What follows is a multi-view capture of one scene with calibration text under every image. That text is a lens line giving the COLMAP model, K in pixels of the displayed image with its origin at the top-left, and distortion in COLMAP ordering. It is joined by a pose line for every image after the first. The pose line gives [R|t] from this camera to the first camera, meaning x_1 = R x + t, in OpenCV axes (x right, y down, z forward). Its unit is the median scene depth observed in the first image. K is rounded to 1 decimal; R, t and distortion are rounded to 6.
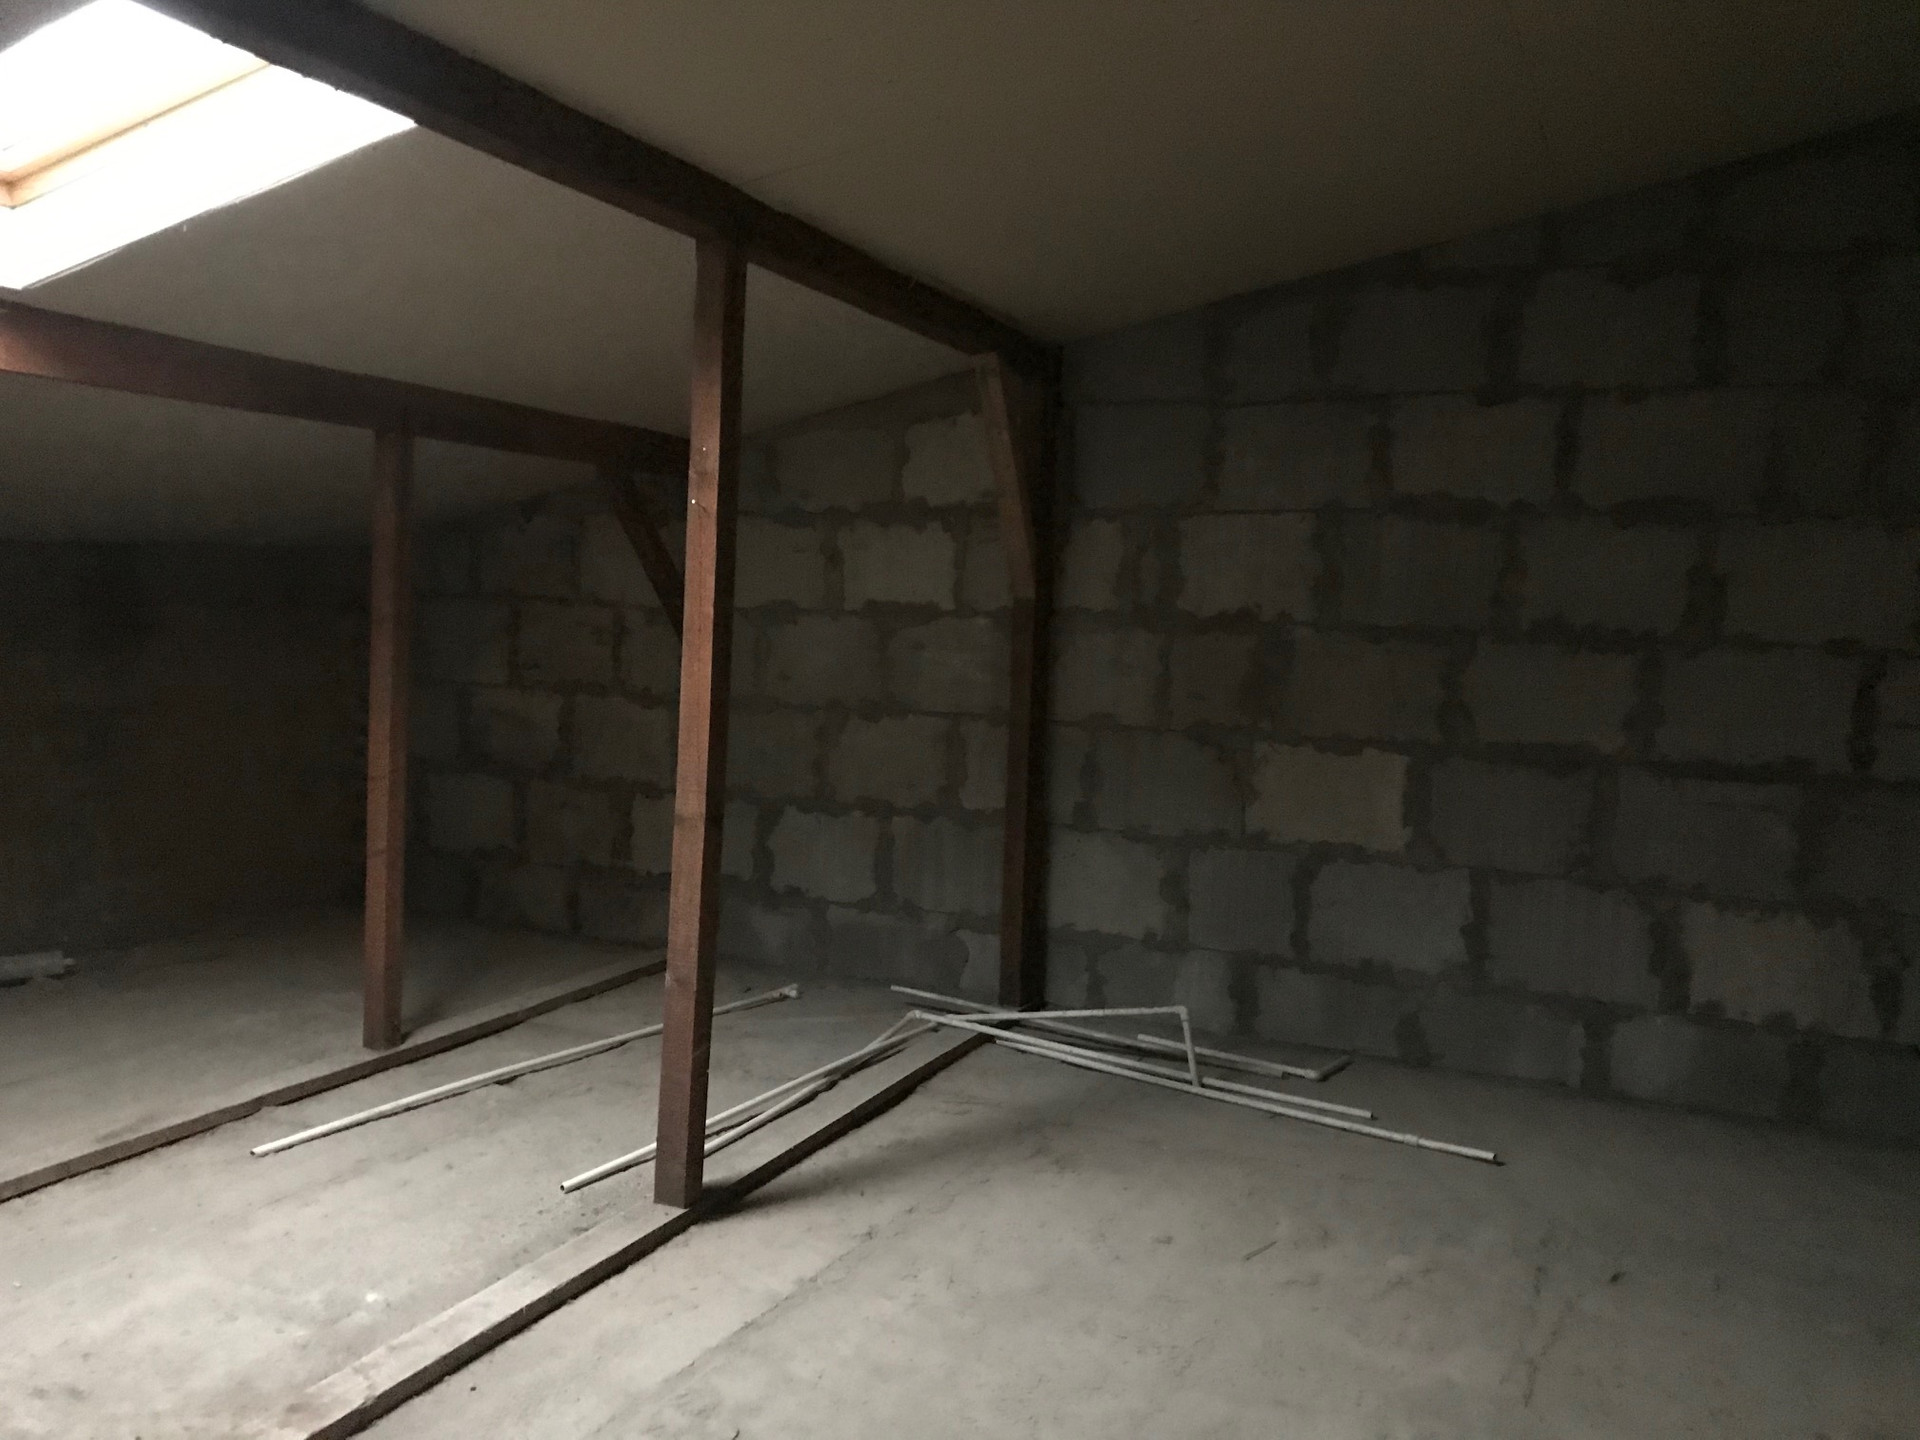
lens RADIAL K [[1563.4, 0, 963.0], [0, 1563.4, 708.1], [0, 0, 1]] dist [0.016781, -0.013774]
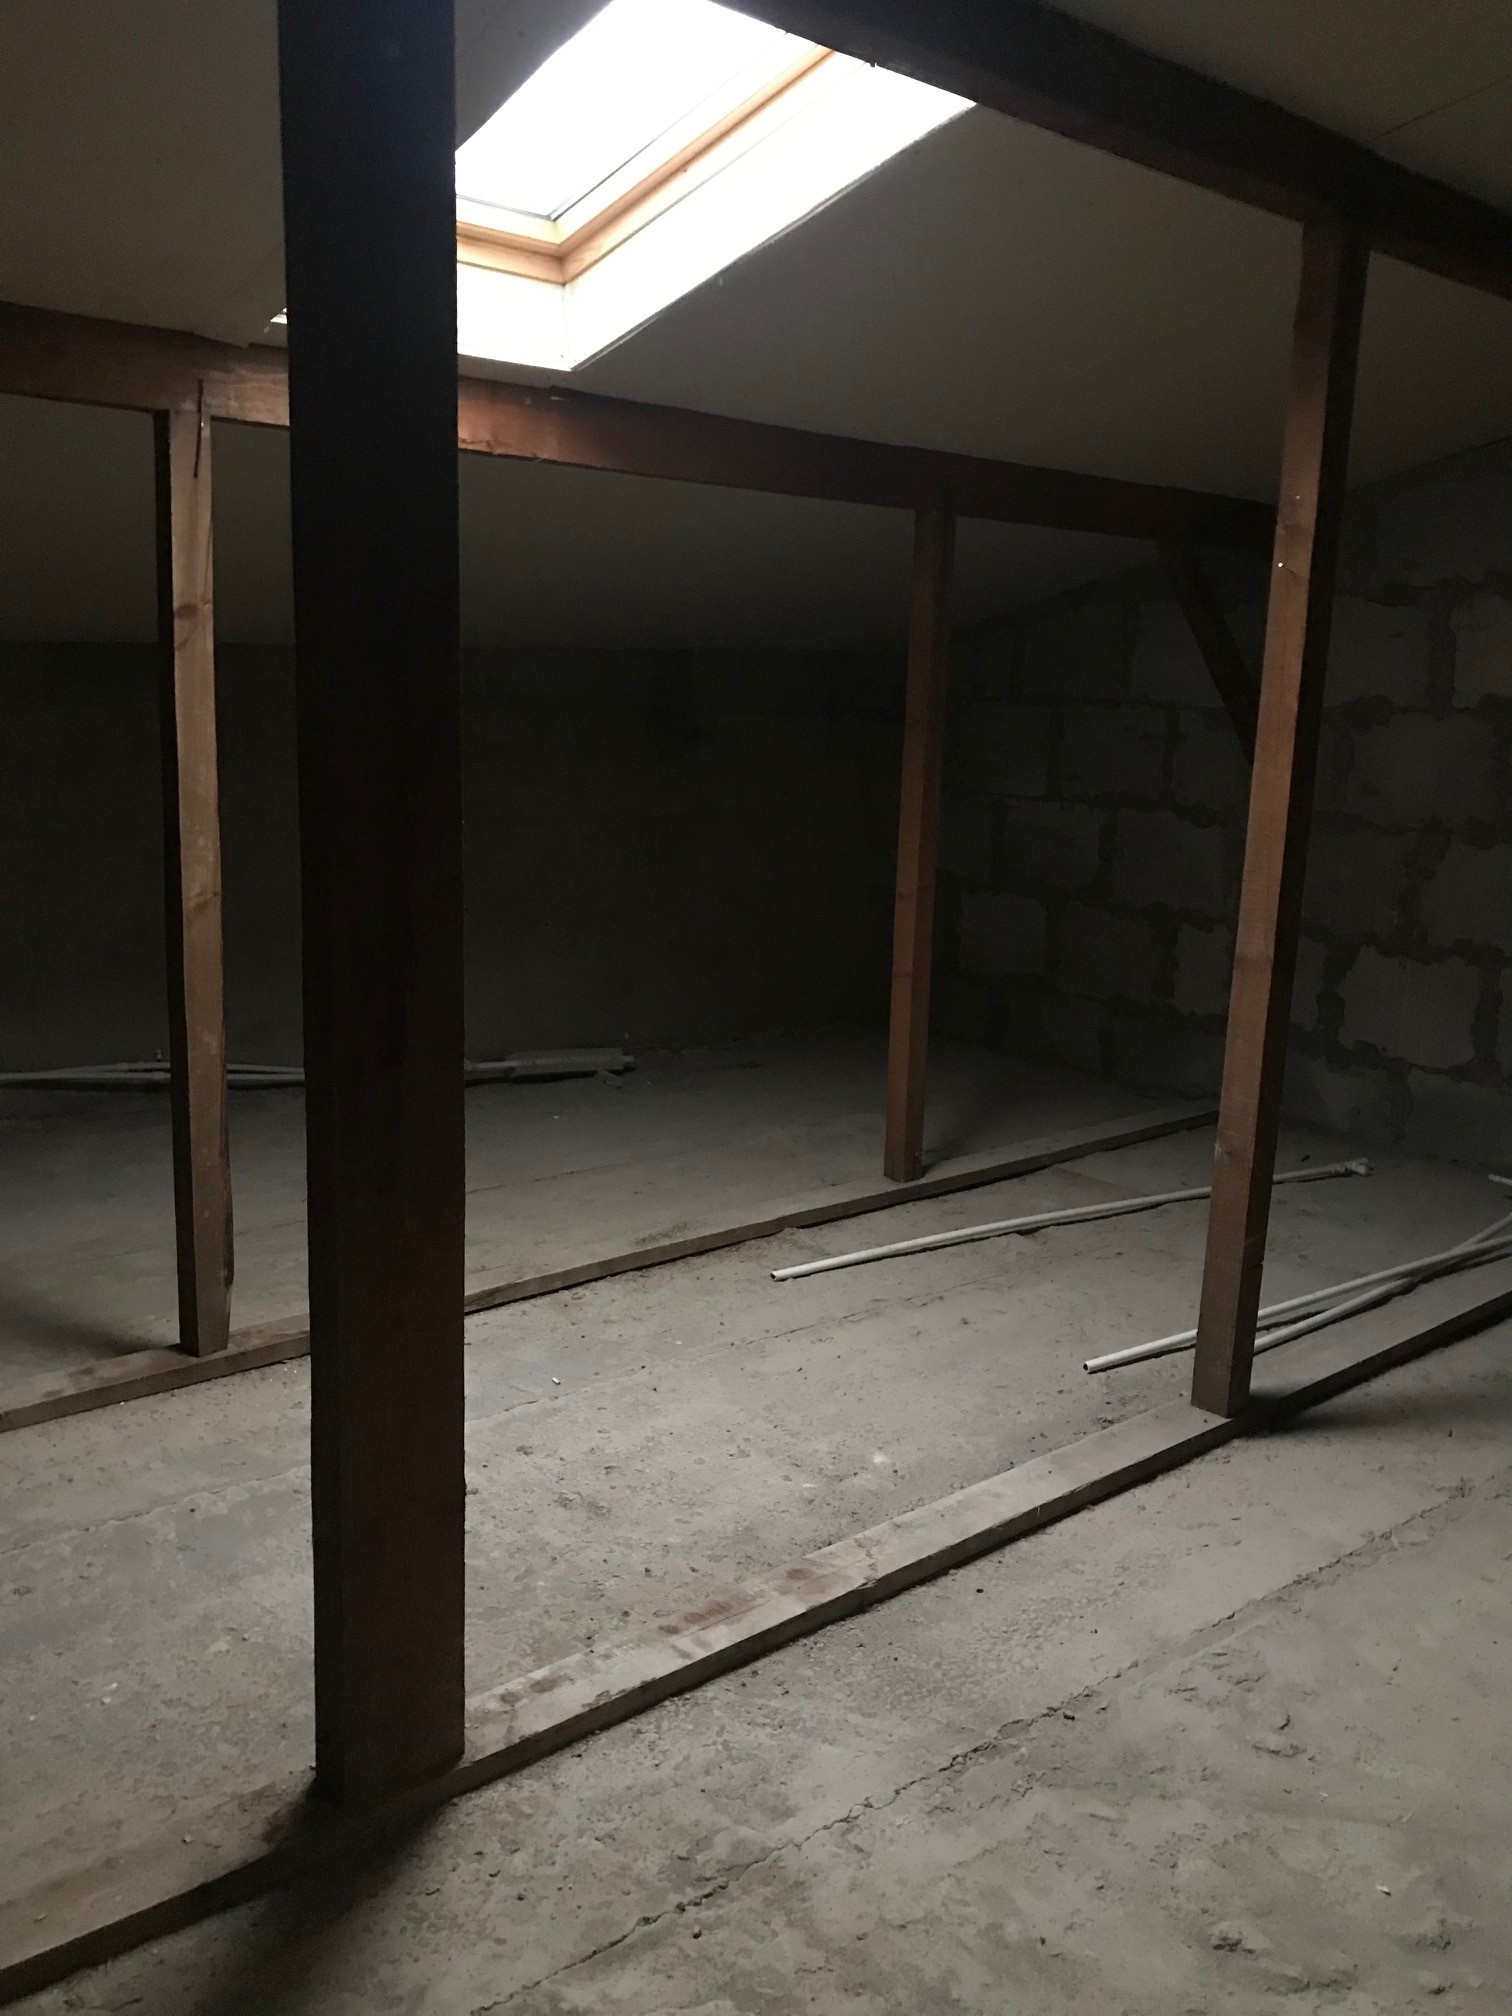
lens RADIAL K [[1641.5, 0, 771.0], [0, 1641.5, 991.6], [0, 0, 1]] dist [0.016781, -0.013774]
pose [[0.901473, 0.063586, -0.428138, -0.029194], [-0.020604, 0.994333, 0.104293, 0.001768], [0.432344, -0.085196, 0.897675, 0.099460]]
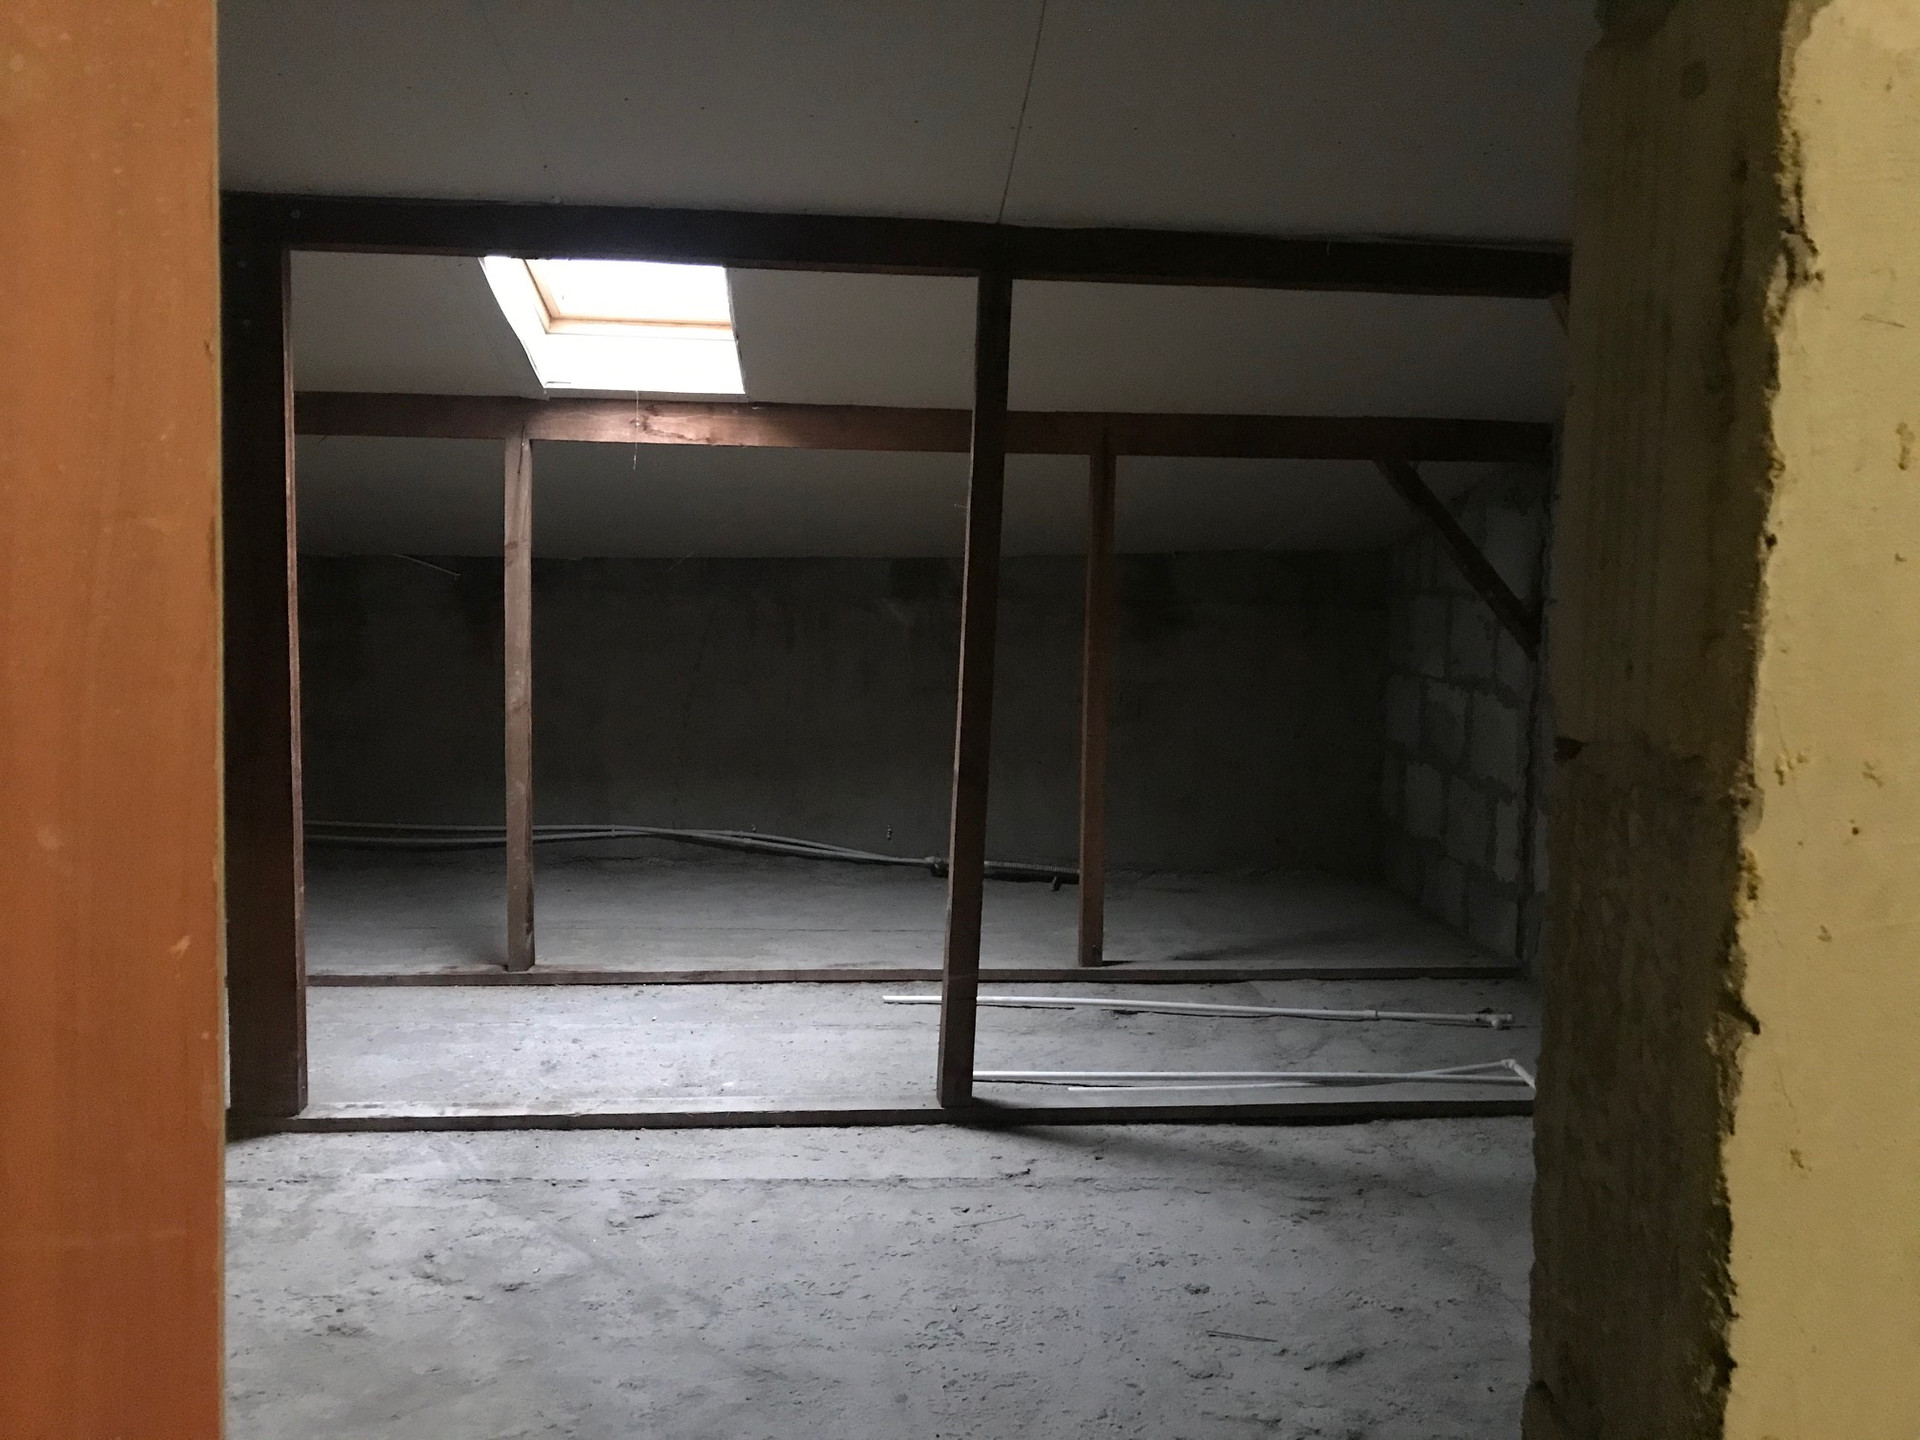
lens RADIAL K [[1563.4, 0, 966.0], [0, 1563.4, 710.9], [0, 0, 1]] dist [0.016781, -0.013774]
pose [[0.485396, 0.055876, -0.872507, 0.739555], [-0.058252, 0.997805, 0.031493, -0.013902], [0.872351, 0.035539, 0.487586, 0.381590]]
